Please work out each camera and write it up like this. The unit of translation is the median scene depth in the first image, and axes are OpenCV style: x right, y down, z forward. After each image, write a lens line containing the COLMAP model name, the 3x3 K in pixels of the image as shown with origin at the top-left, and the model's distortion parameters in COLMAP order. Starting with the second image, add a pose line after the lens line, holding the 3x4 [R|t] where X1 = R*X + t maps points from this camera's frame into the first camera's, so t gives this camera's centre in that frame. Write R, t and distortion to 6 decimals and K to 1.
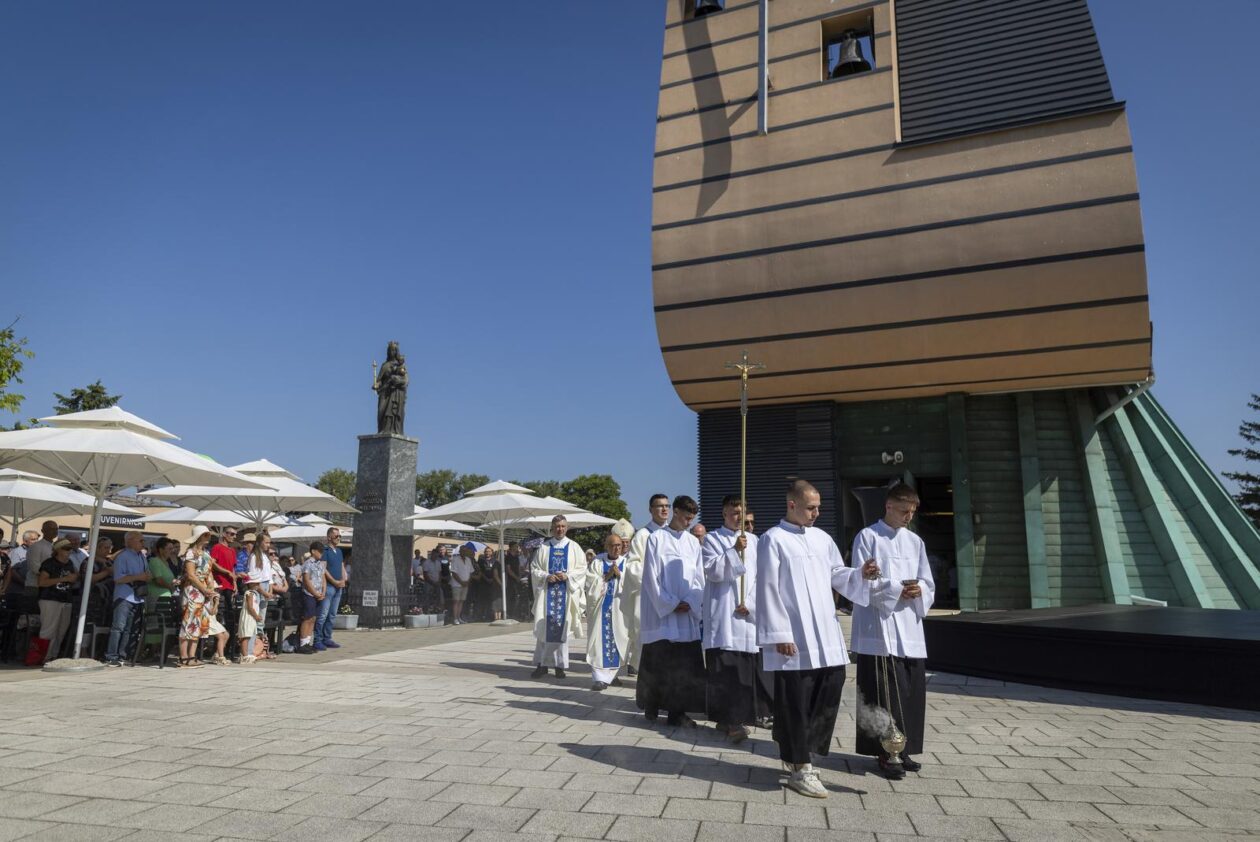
lens RADIAL K [[856.4, 0, 622.5], [0, 856.4, 419.0], [0, 0, 1]] dist [-0.024094, -0.002028]
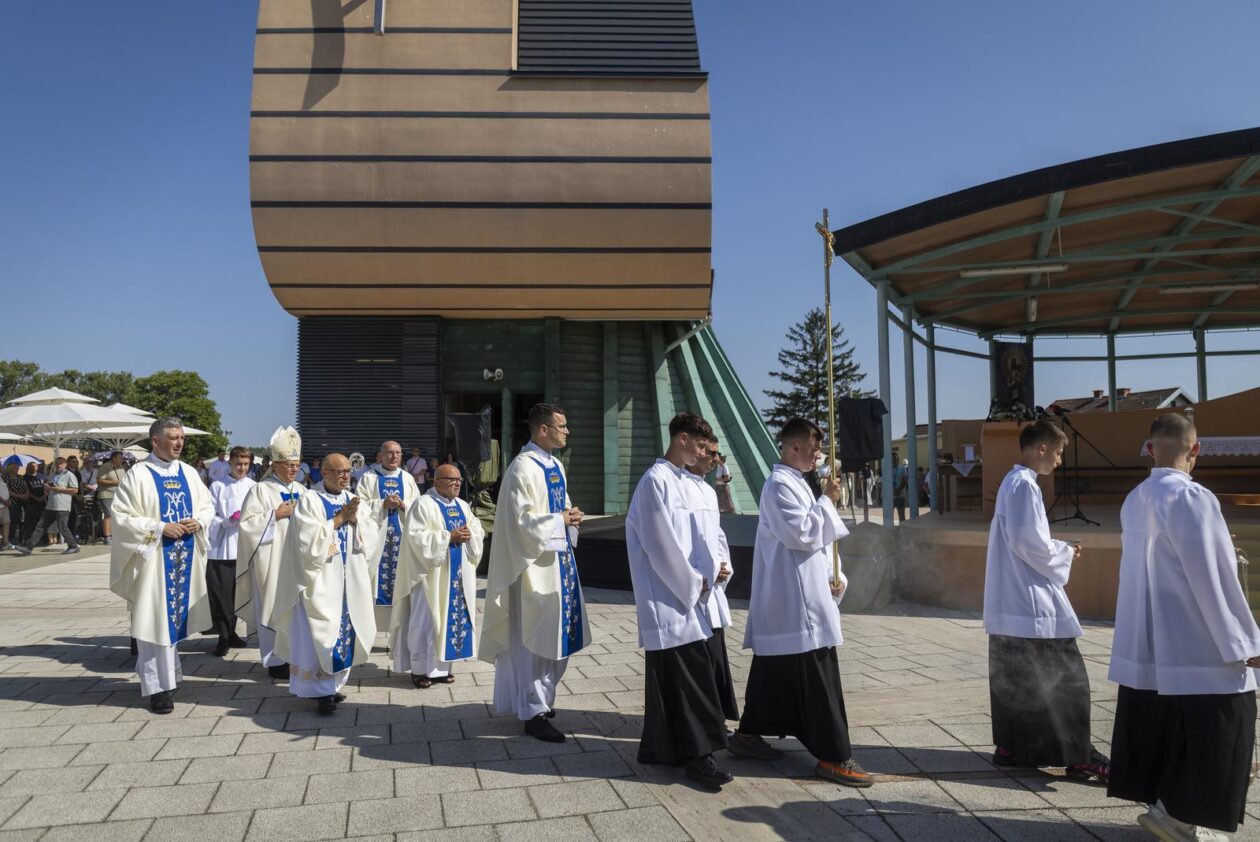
lens RADIAL K [[856.4, 0, 634.6], [0, 856.4, 421.5], [0, 0, 1]] dist [-0.024094, -0.002028]
pose [[0.895488, 0.013648, 0.444877, 0.002699], [-0.067547, 0.992120, 0.105528, -0.021746], [-0.439931, -0.124549, 0.889353, -0.028573]]
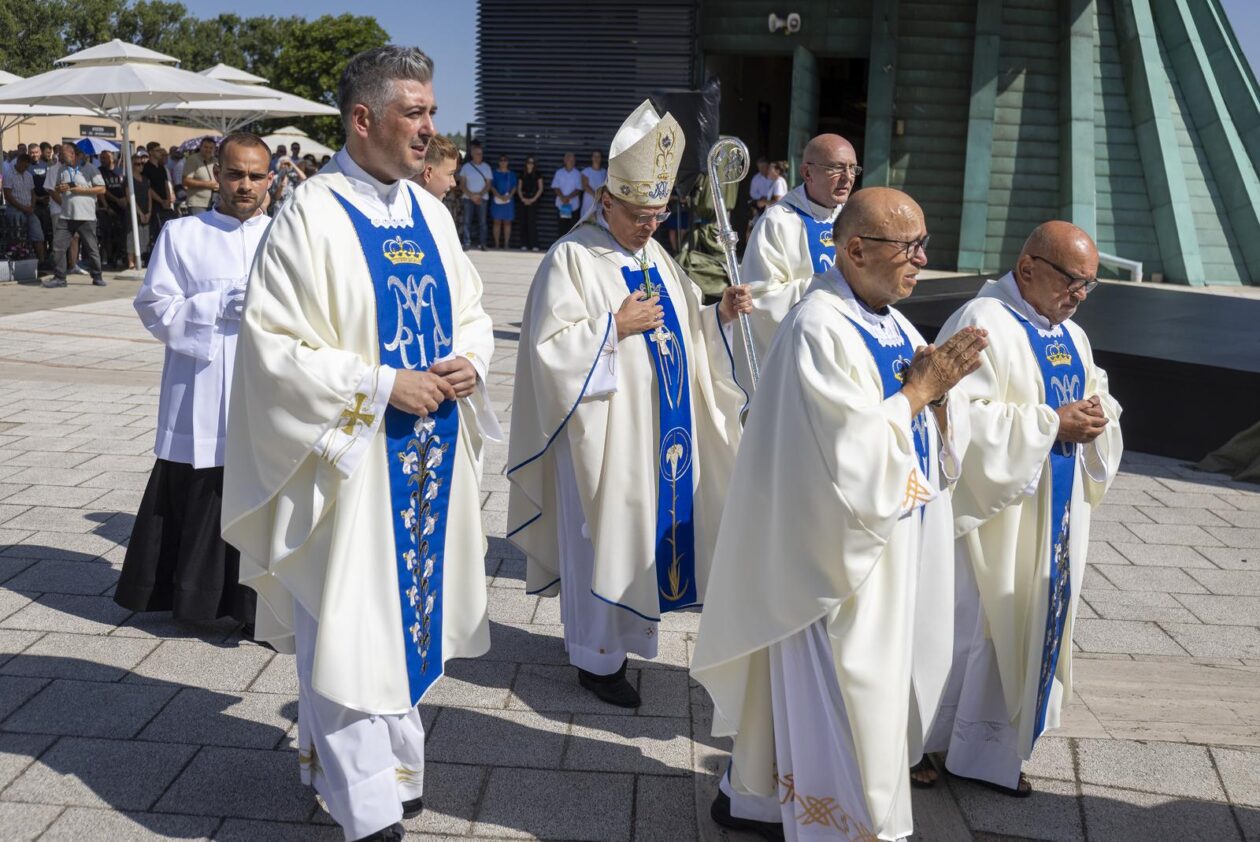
lens RADIAL K [[1352.2, 0, 635.0], [0, 1352.2, 426.5], [0, 0, 1]] dist [-0.041439, 0.000000]
pose [[0.988621, 0.002439, 0.150407, 0.063716], [-0.055890, 0.934249, 0.352215, -0.021280], [-0.139659, -0.356613, 0.923754, -0.002655]]
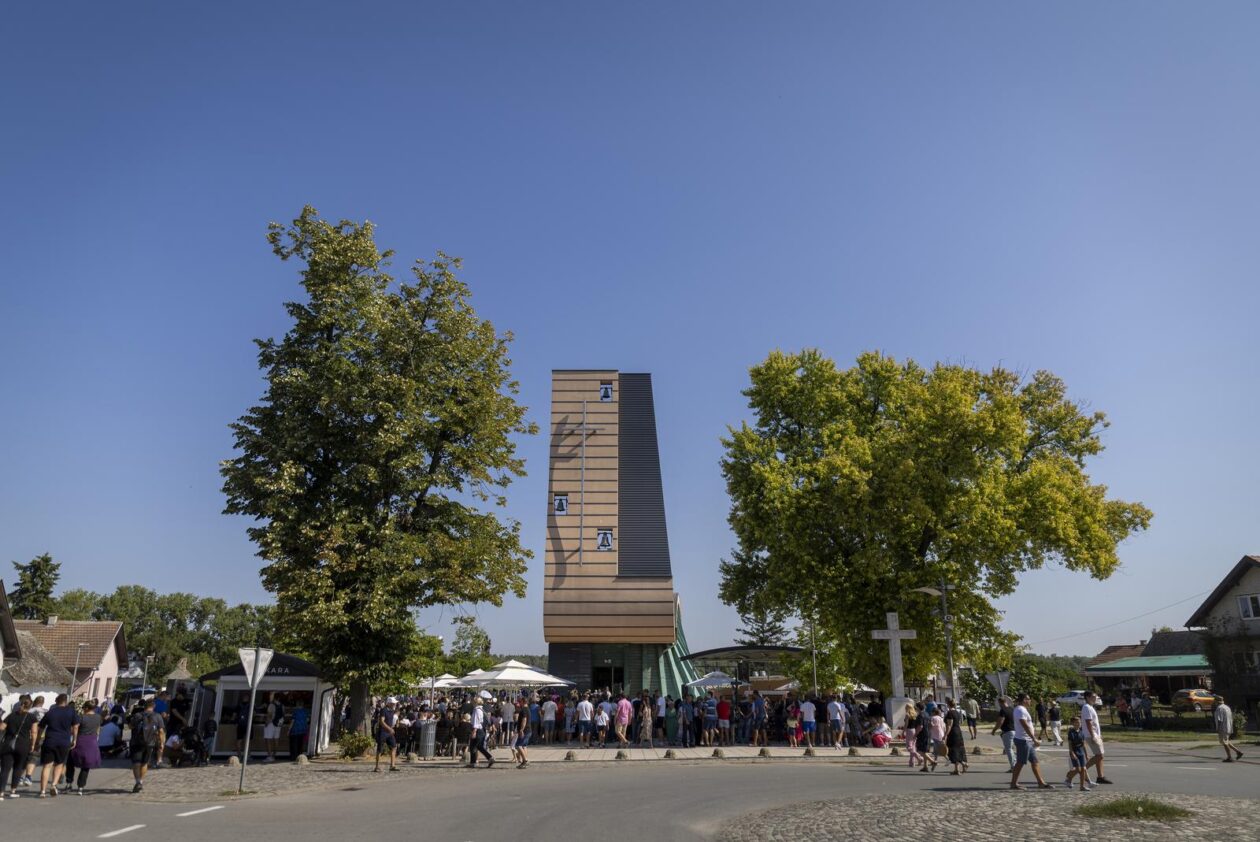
lens RADIAL K [[856.4, 0, 631.1], [0, 856.4, 421.1], [0, 0, 1]] dist [-0.024094, -0.002028]
pose [[0.919892, 0.108131, 0.376970, -1.033523], [-0.071891, 0.991443, -0.108957, -0.565167], [-0.385526, 0.073128, 0.919794, -2.342620]]
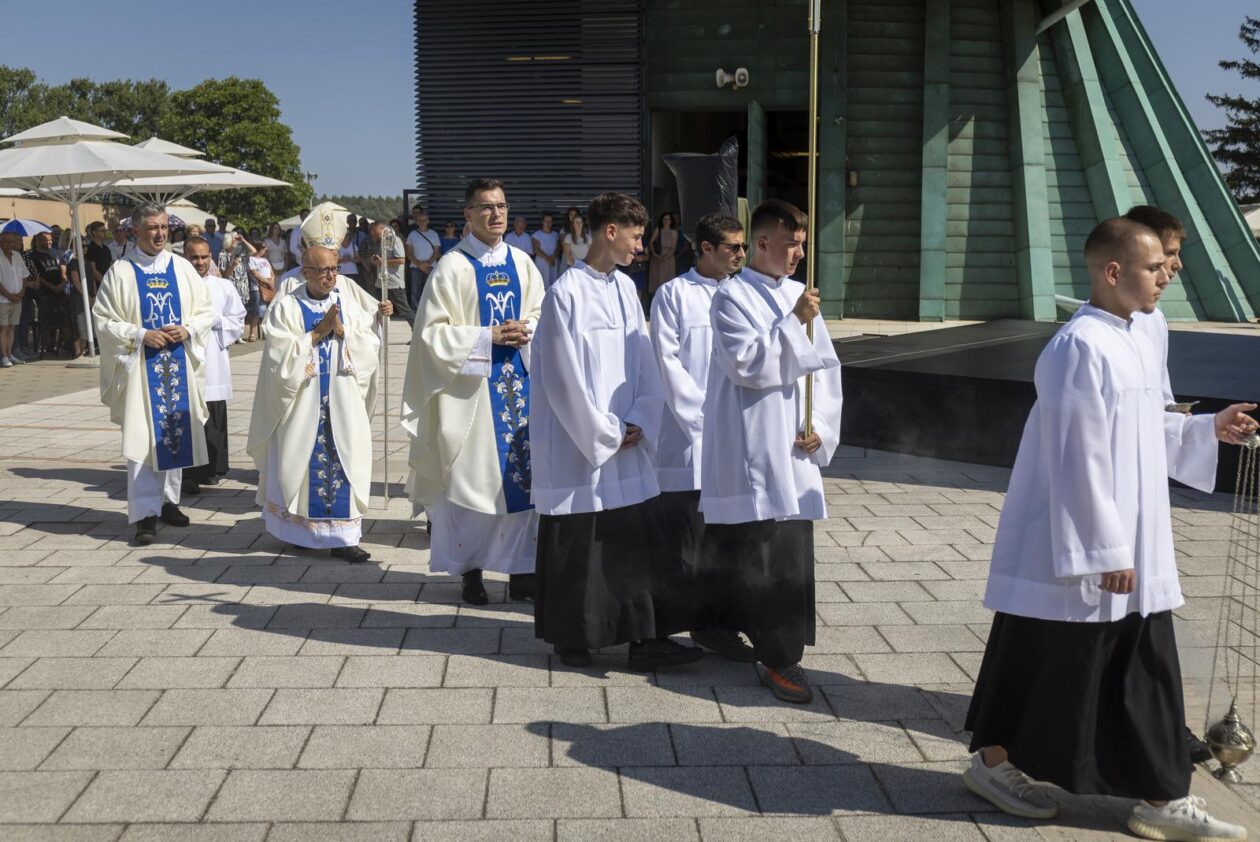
lens RADIAL K [[1425.6, 0, 638.3], [0, 1425.6, 425.7], [0, 0, 1]] dist [-0.039505, 0.000000]
pose [[0.971155, -0.039598, 0.235137, -0.002170], [-0.034728, 0.952111, 0.303773, -0.027018], [-0.235905, -0.303177, 0.923273, -0.012432]]
